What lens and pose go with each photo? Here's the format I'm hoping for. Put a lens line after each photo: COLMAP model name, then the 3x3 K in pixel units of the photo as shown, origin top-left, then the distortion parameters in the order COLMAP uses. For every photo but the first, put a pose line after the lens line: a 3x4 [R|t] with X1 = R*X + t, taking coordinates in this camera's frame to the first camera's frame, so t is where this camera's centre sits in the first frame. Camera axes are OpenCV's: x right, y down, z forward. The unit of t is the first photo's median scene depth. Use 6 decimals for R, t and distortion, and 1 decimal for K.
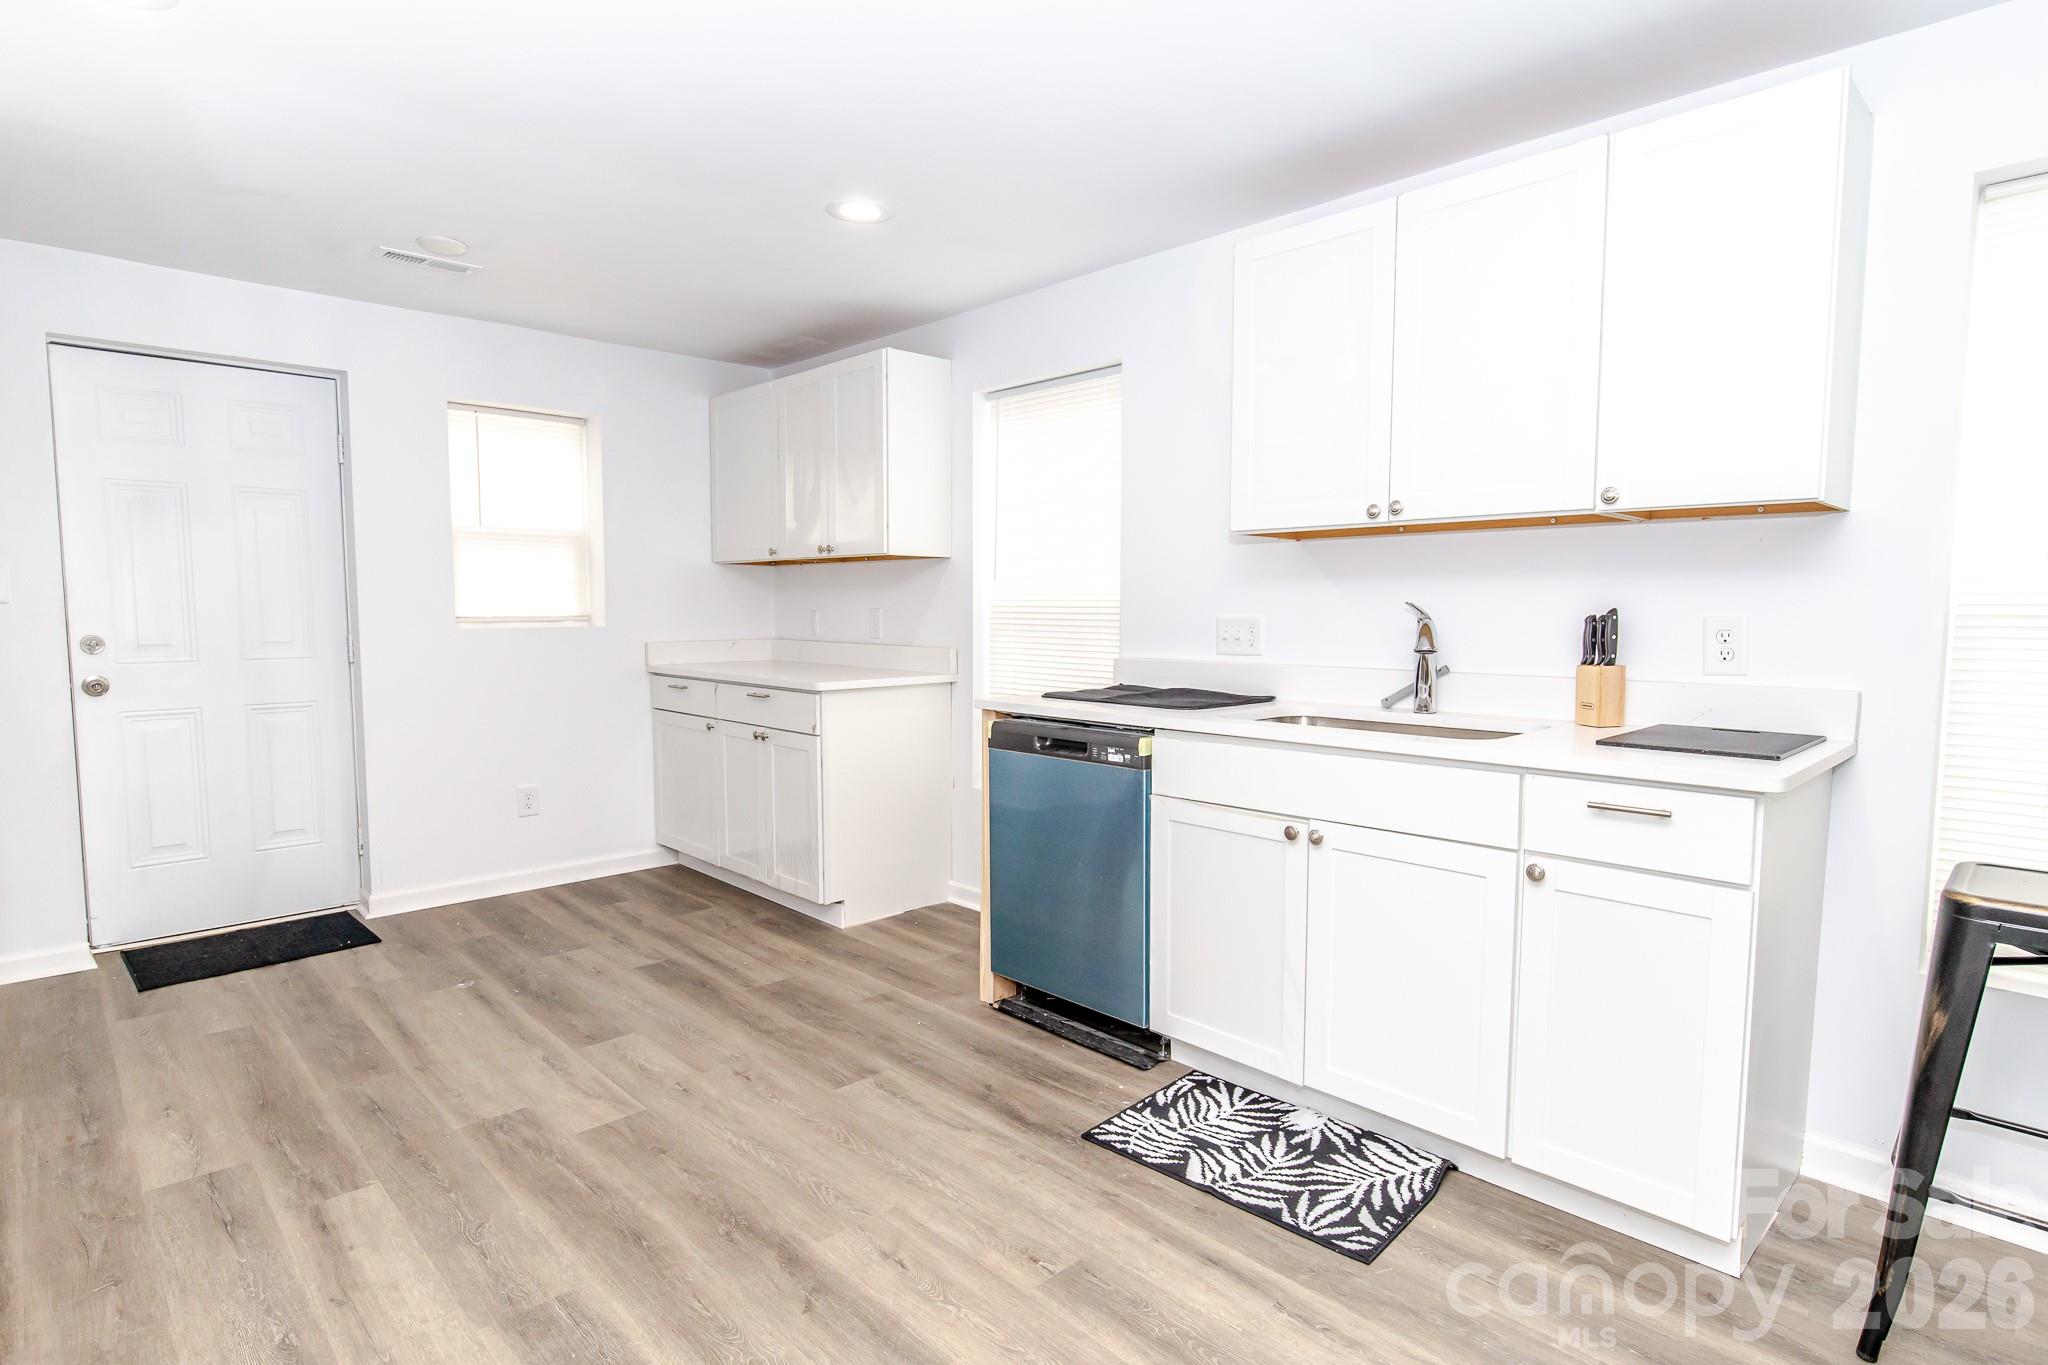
lens RADIAL K [[1043.5, 0, 1025.1], [0, 1043.5, 691.1], [0, 0, 1]] dist [0.000345, 0.000843]
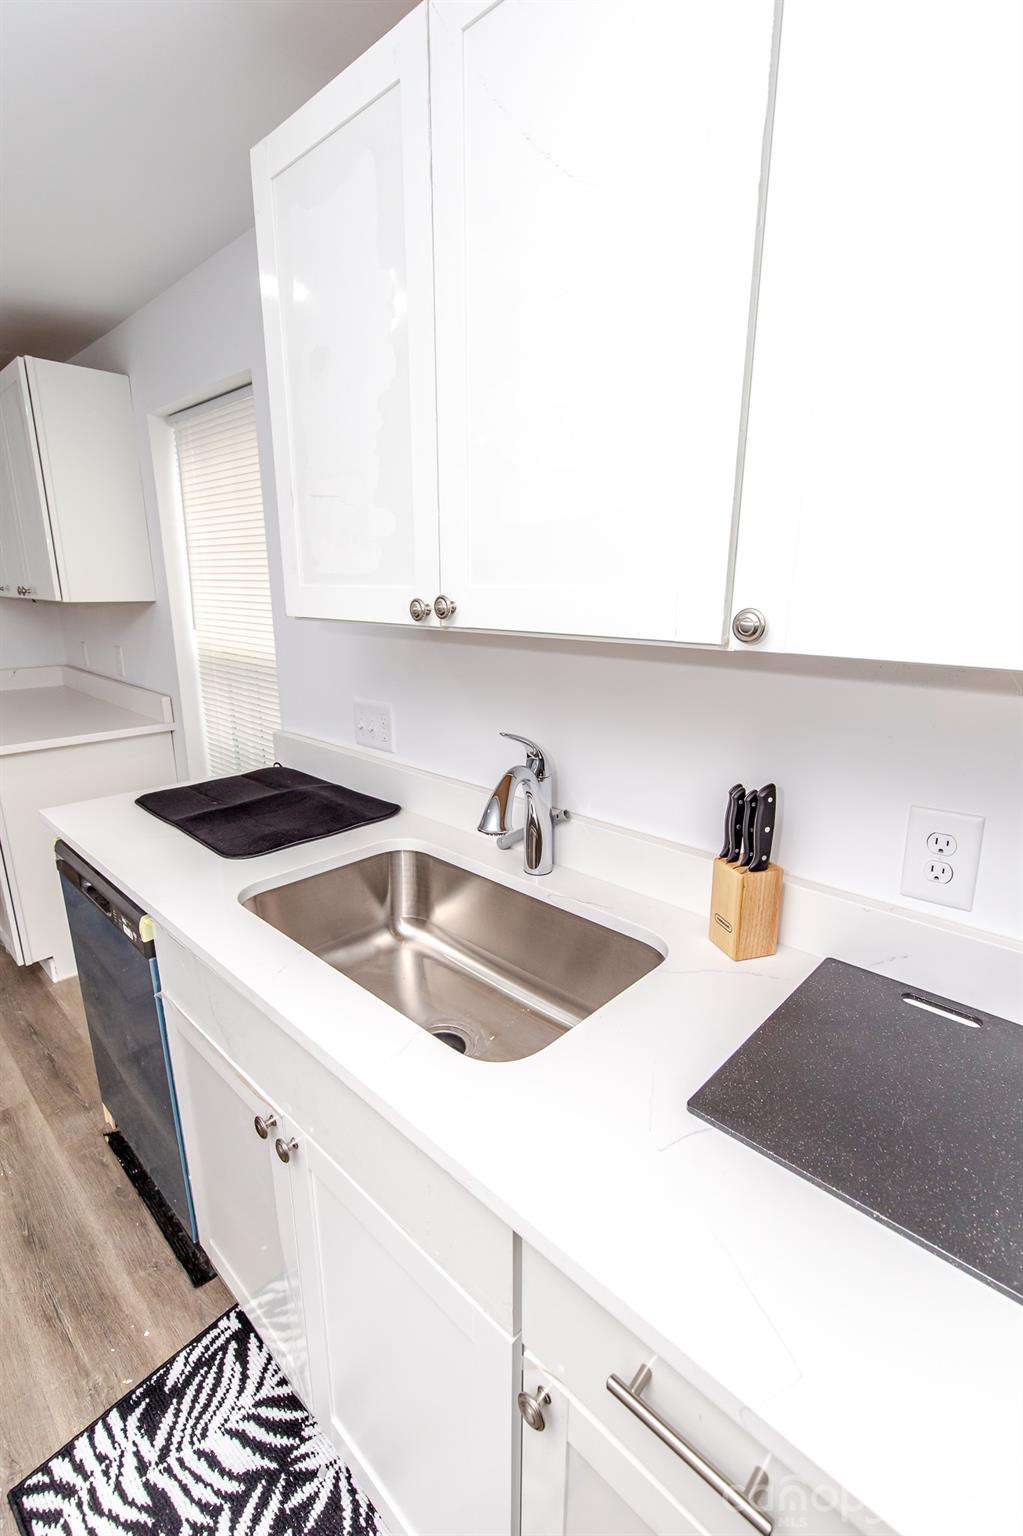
lens RADIAL K [[685.8, 0, 504.0], [0, 685.8, 772.0], [0, 0, 1]] dist [0.004737, -0.001726]
pose [[0.998808, -0.008355, 0.048085, 0.381418], [-0.000503, 0.983424, 0.181321, -0.157746], [-0.048802, -0.181129, 0.982248, 0.601613]]
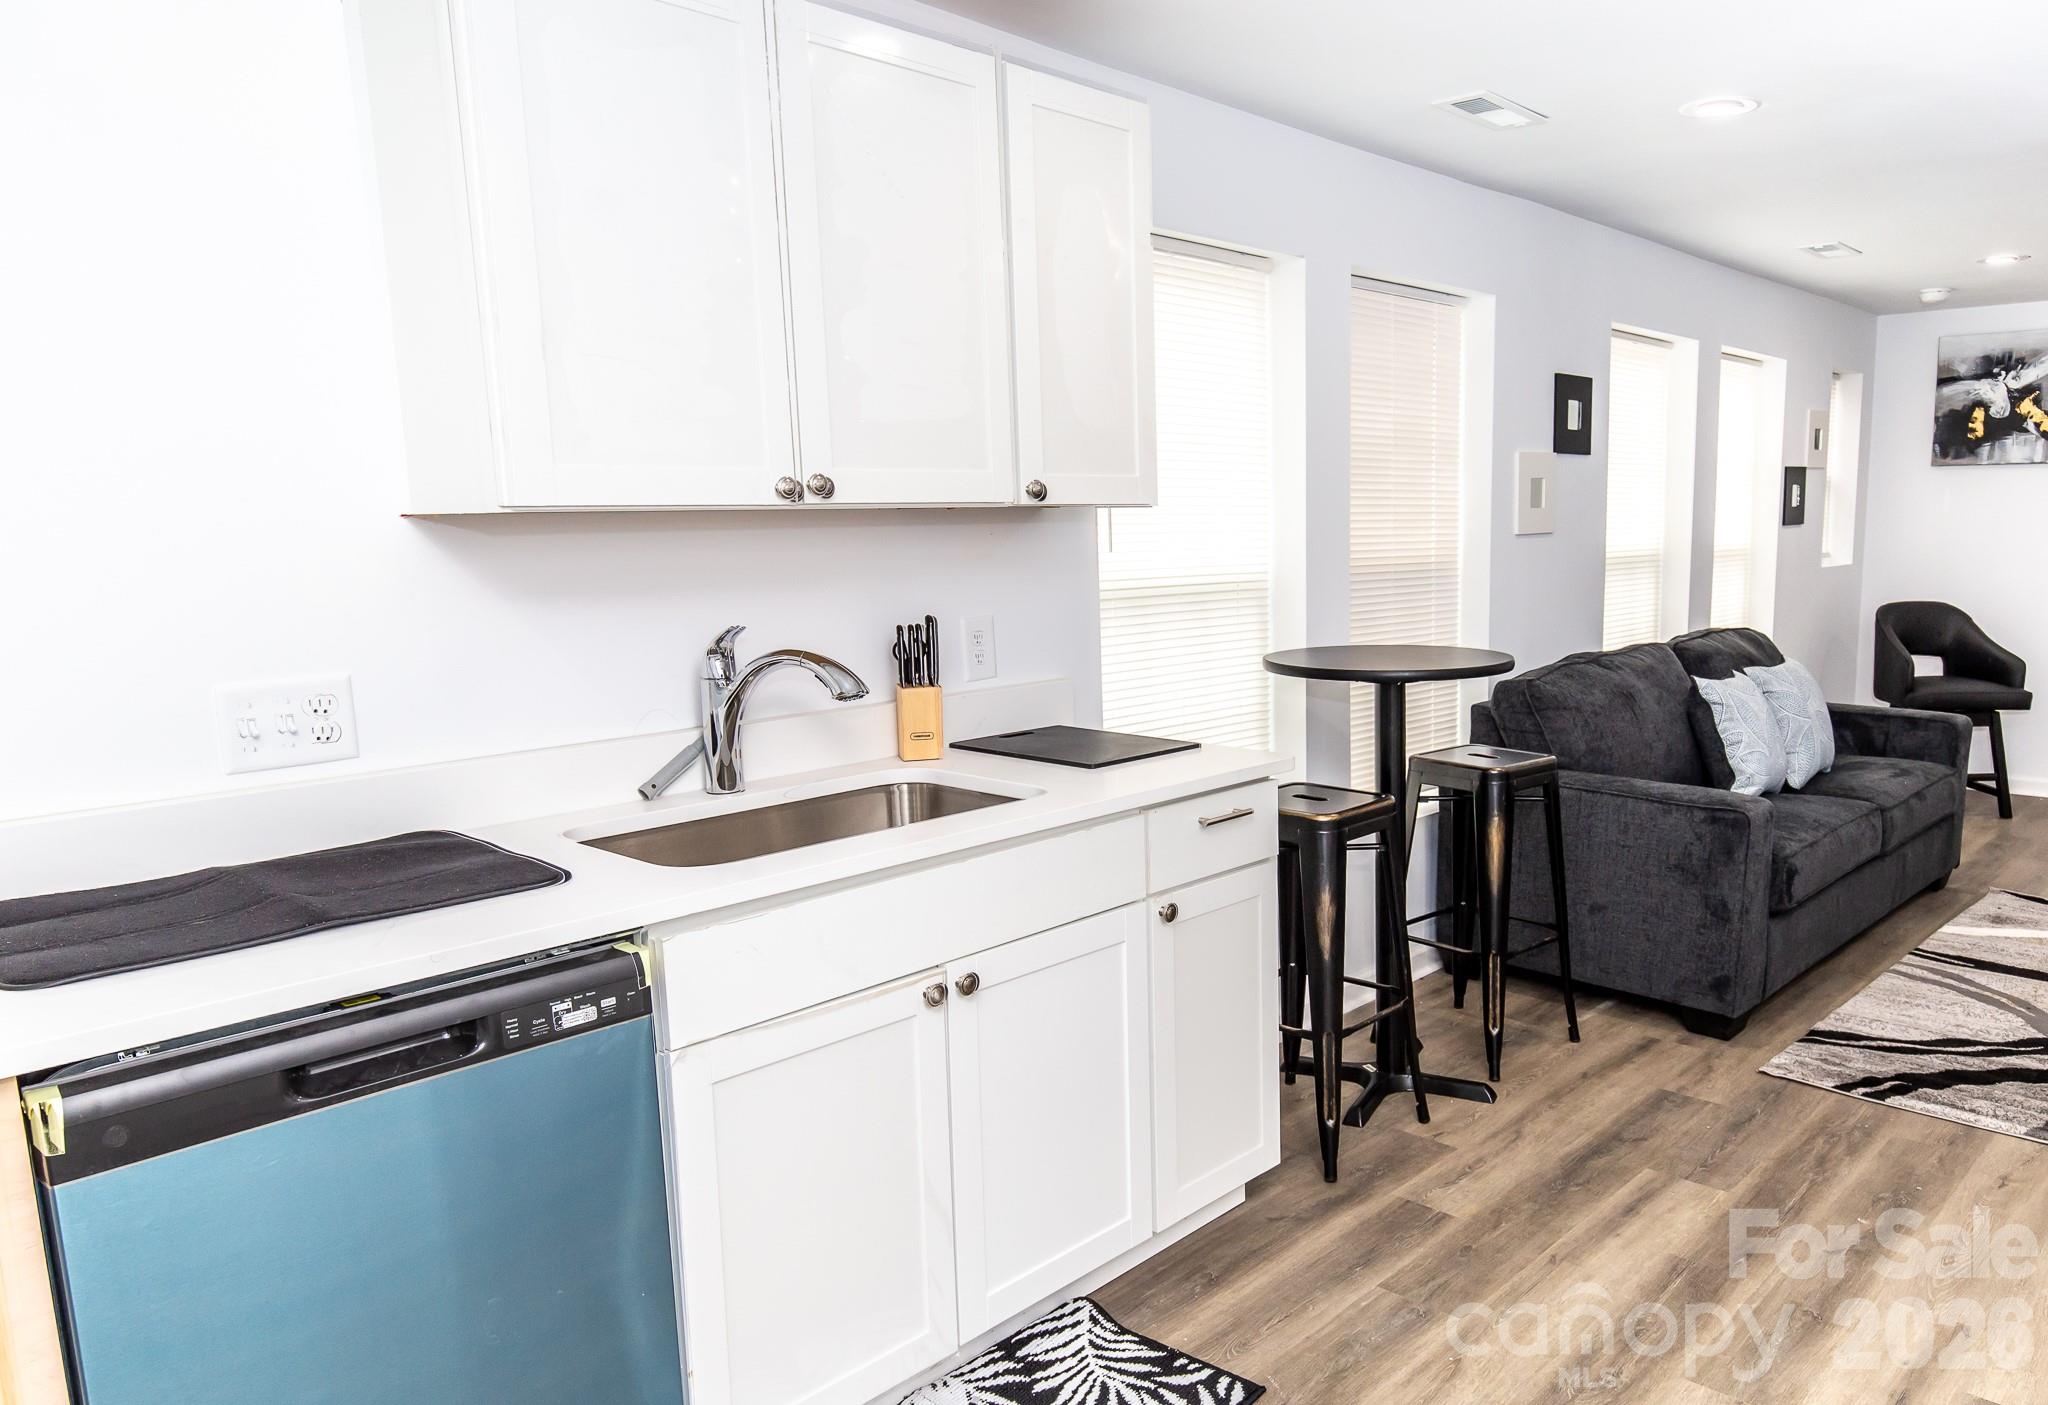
lens RADIAL K [[1515.8, 0, 1210.6], [0, 1515.8, 765.1], [0, 0, 1]] dist [-0.002533, -0.010942]
pose [[-0.131120, -0.165418, 0.977468, -0.659735], [0.095319, 0.979309, 0.178516, -0.154112], [-0.986773, 0.116578, -0.112639, 0.915129]]
